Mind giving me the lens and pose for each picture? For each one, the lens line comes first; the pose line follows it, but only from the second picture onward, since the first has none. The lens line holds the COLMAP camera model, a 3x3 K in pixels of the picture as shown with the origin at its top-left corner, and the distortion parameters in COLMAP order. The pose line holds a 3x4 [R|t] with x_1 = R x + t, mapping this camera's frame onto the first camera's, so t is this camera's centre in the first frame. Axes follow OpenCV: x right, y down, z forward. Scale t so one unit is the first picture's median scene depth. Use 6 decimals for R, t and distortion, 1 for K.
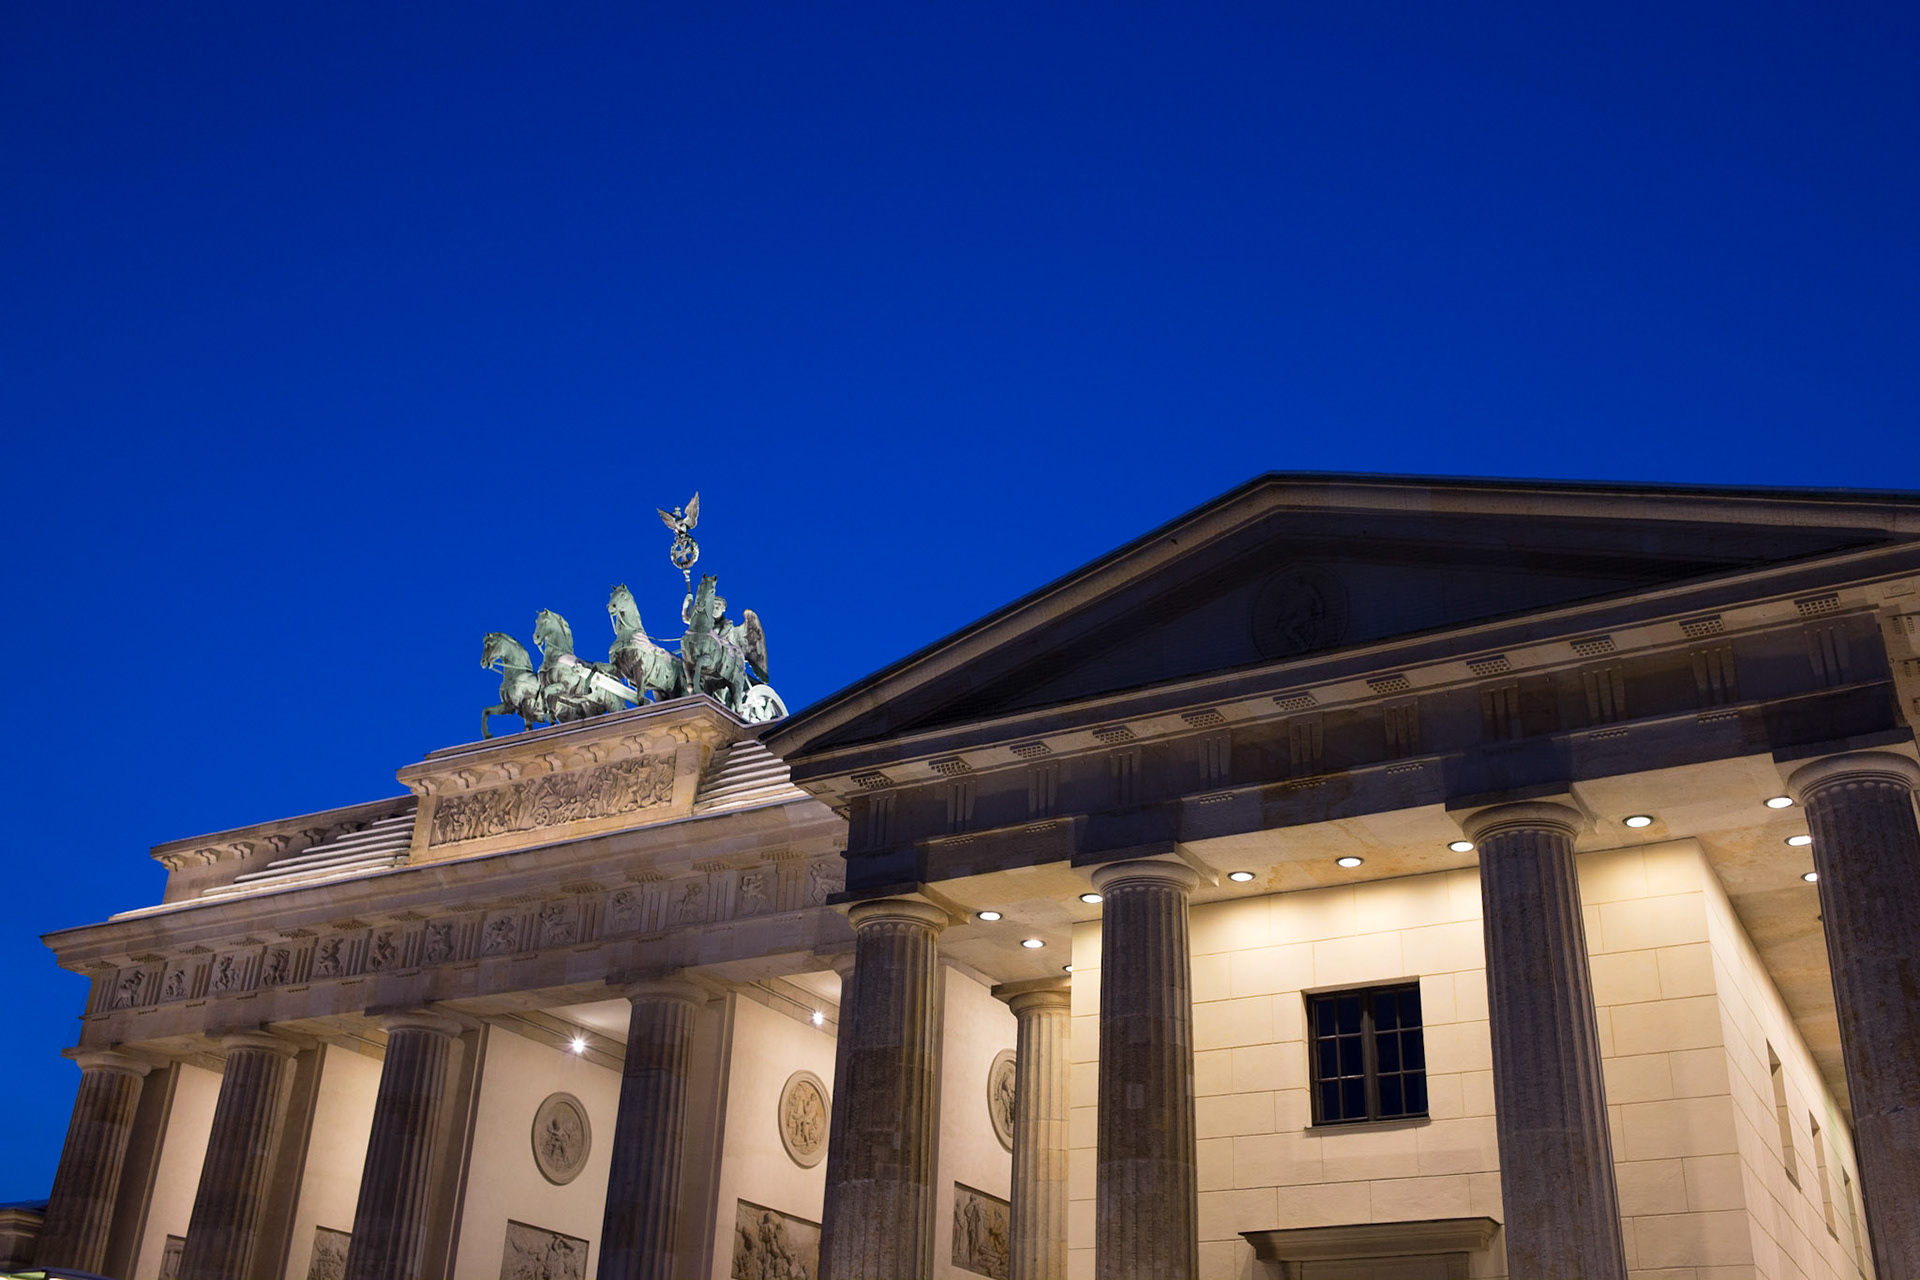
lens RADIAL K [[1913.2, 0, 1014.2], [0, 1913.2, 616.8], [0, 0, 1]] dist [-0.046195, 0.000000]
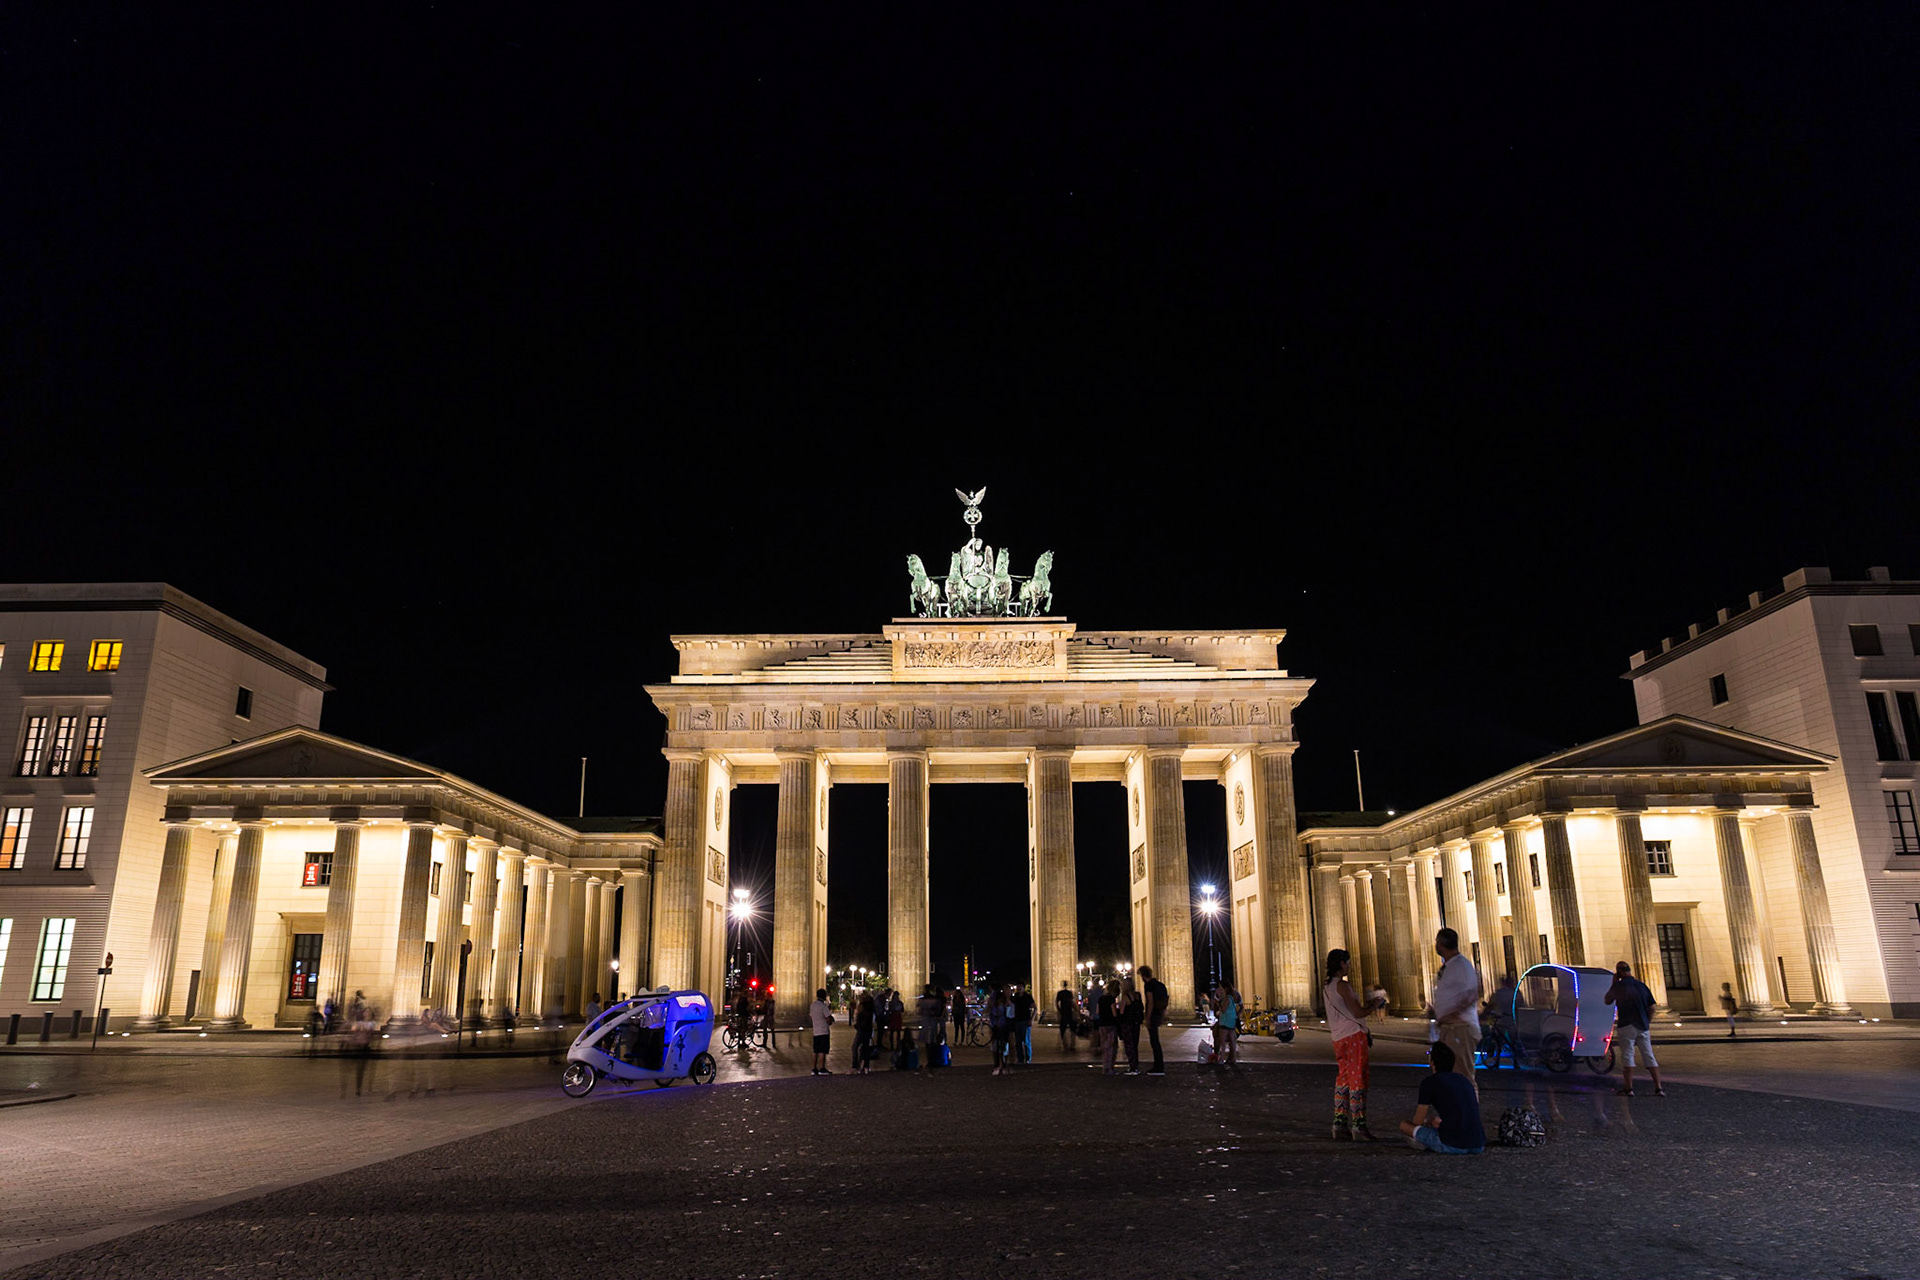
lens RADIAL K [[1319.0, 0, 950.8], [0, 1319.0, 646.2], [0, 0, 1]] dist [-0.071138, 0.030288]
pose [[0.889425, 0.088323, 0.448467, -0.981648], [-0.180972, 0.969021, 0.168070, -0.158901], [-0.419730, -0.230646, 0.877855, -0.264262]]
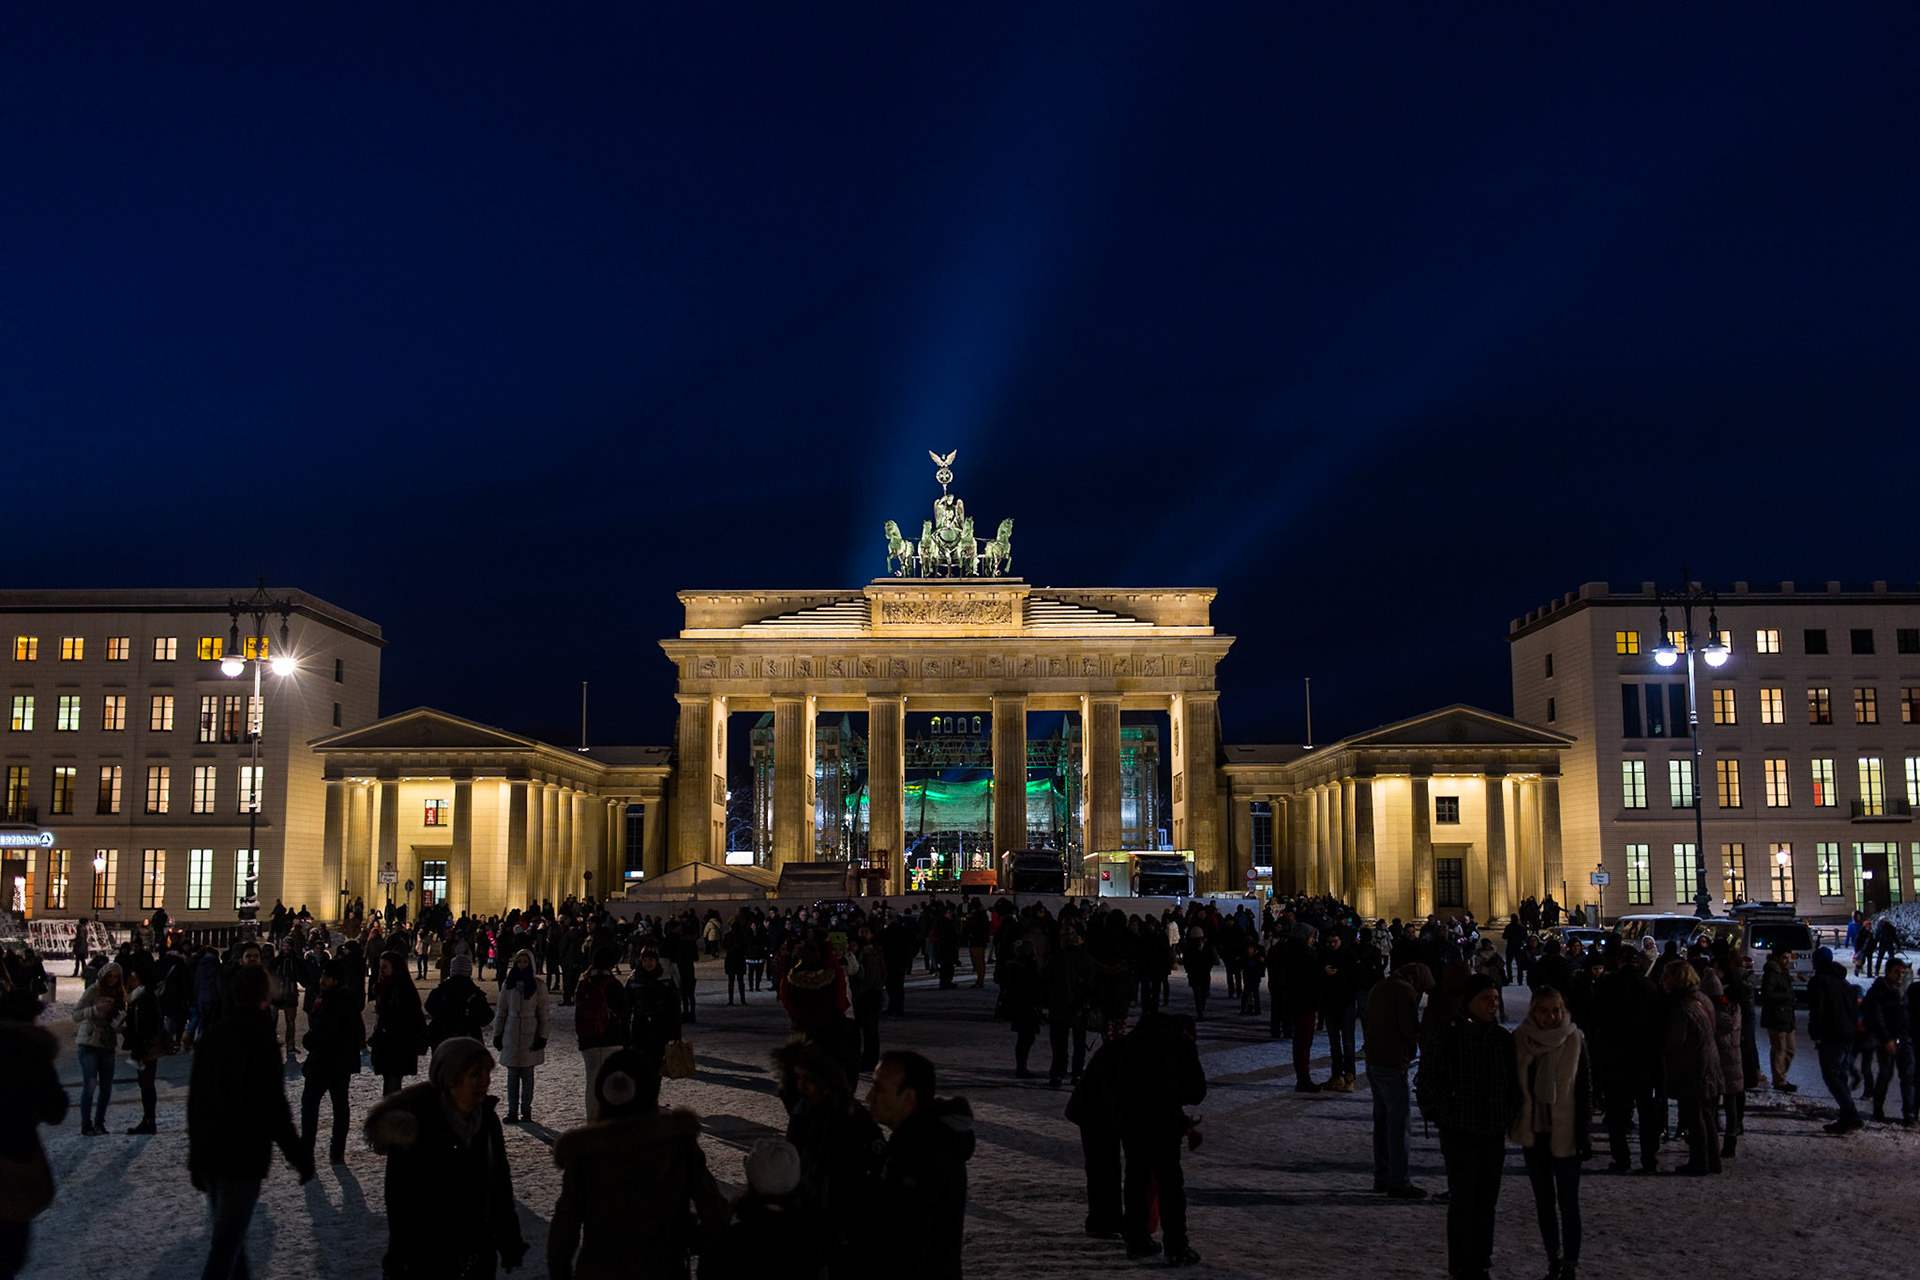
lens RADIAL K [[1913.2, 0, 961.4], [0, 1913.2, 641.2], [0, 0, 1]] dist [-0.046195, 0.000000]
pose [[0.890336, 0.030053, 0.454312, -1.413530], [-0.183744, 0.936674, 0.298128, -0.632824], [-0.416582, -0.348911, 0.839476, -1.115427]]
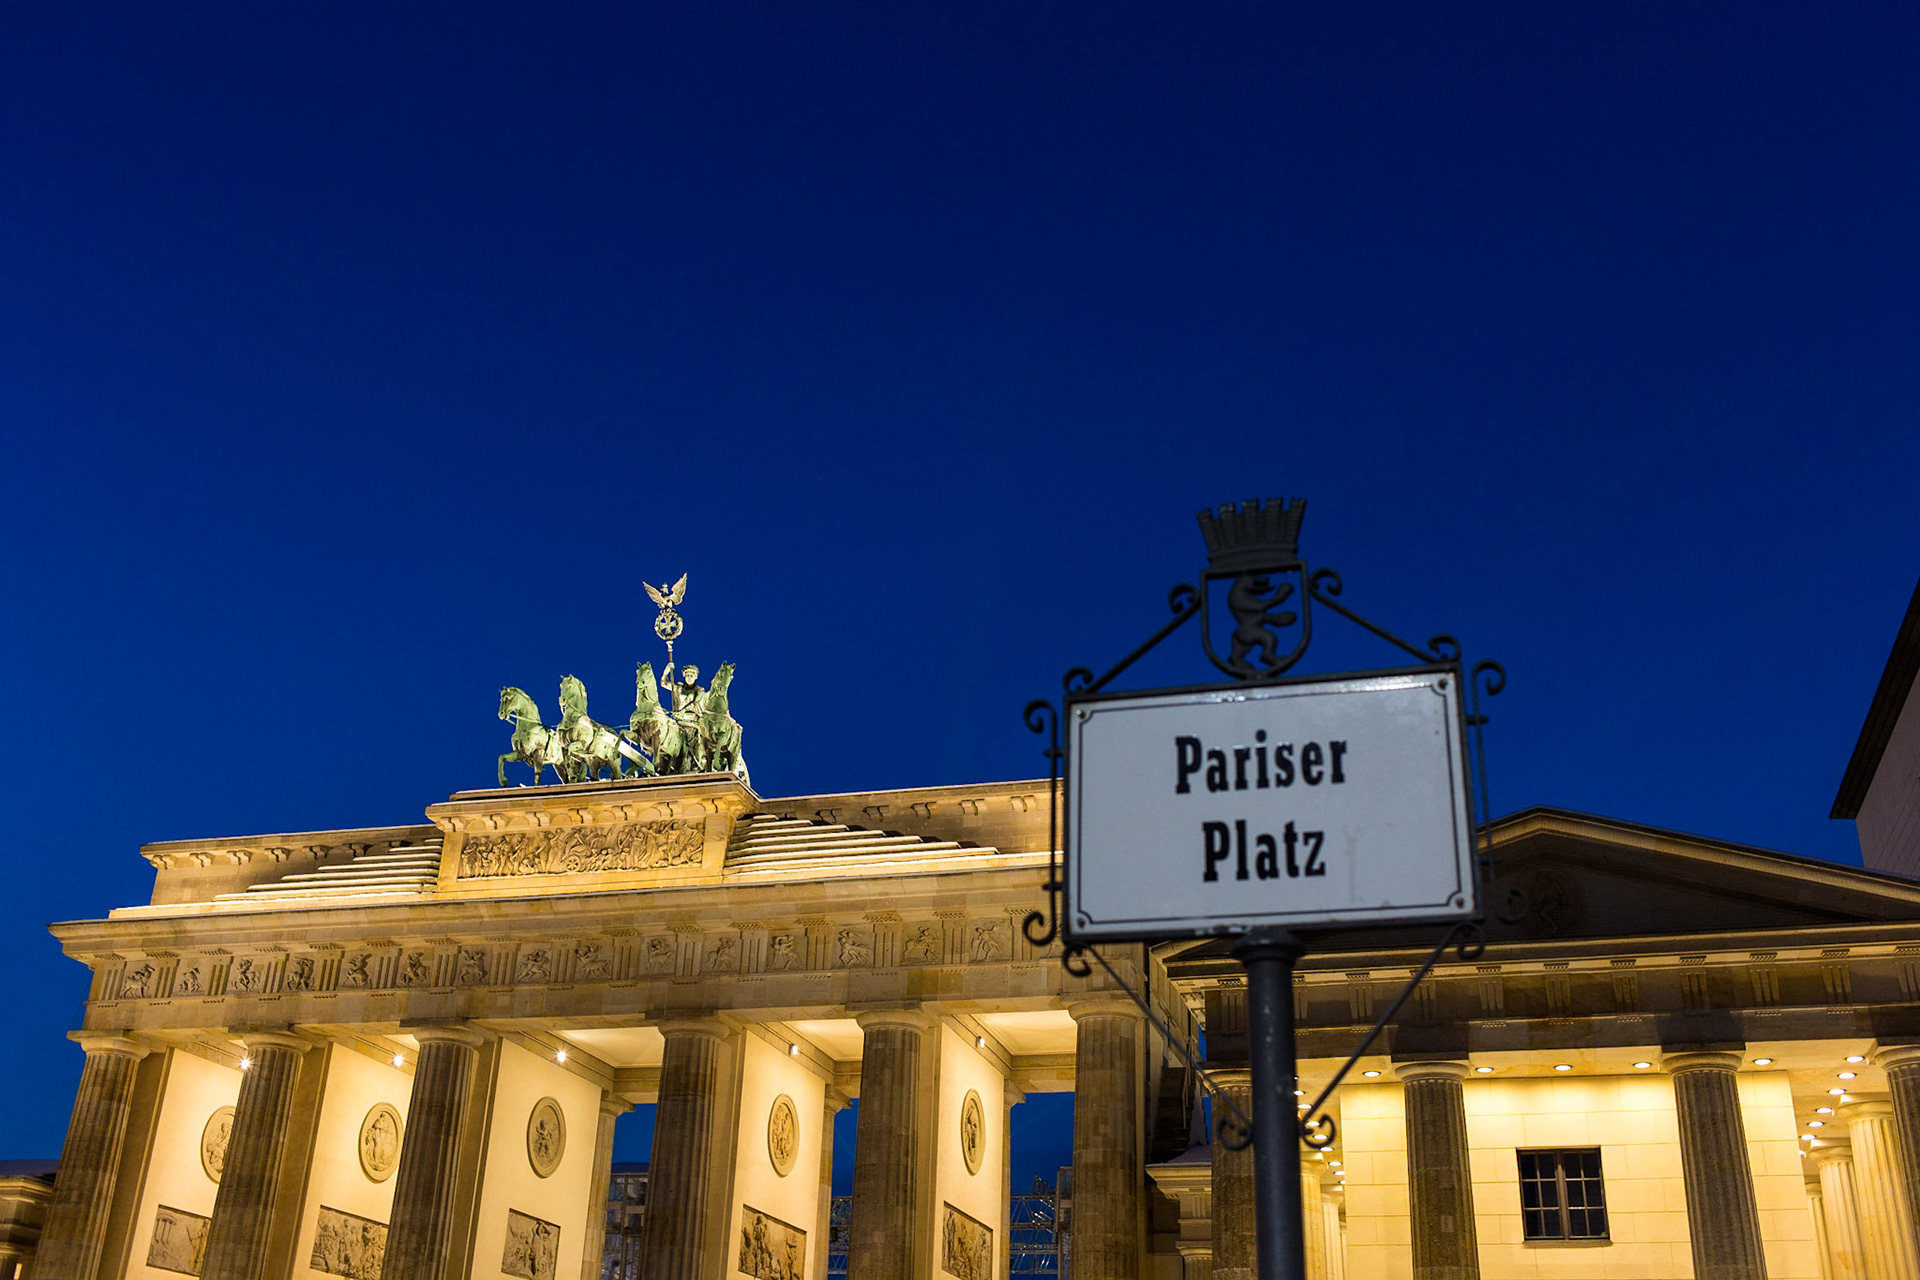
lens RADIAL K [[1843.4, 0, 974.4], [0, 1843.4, 637.4], [0, 0, 1]] dist [-0.049433, 0.000000]
pose [[0.978349, 0.095518, 0.183603, -0.242580], [-0.100358, 0.994802, 0.017233, -0.079020], [-0.181003, -0.035286, 0.982849, -0.136394]]
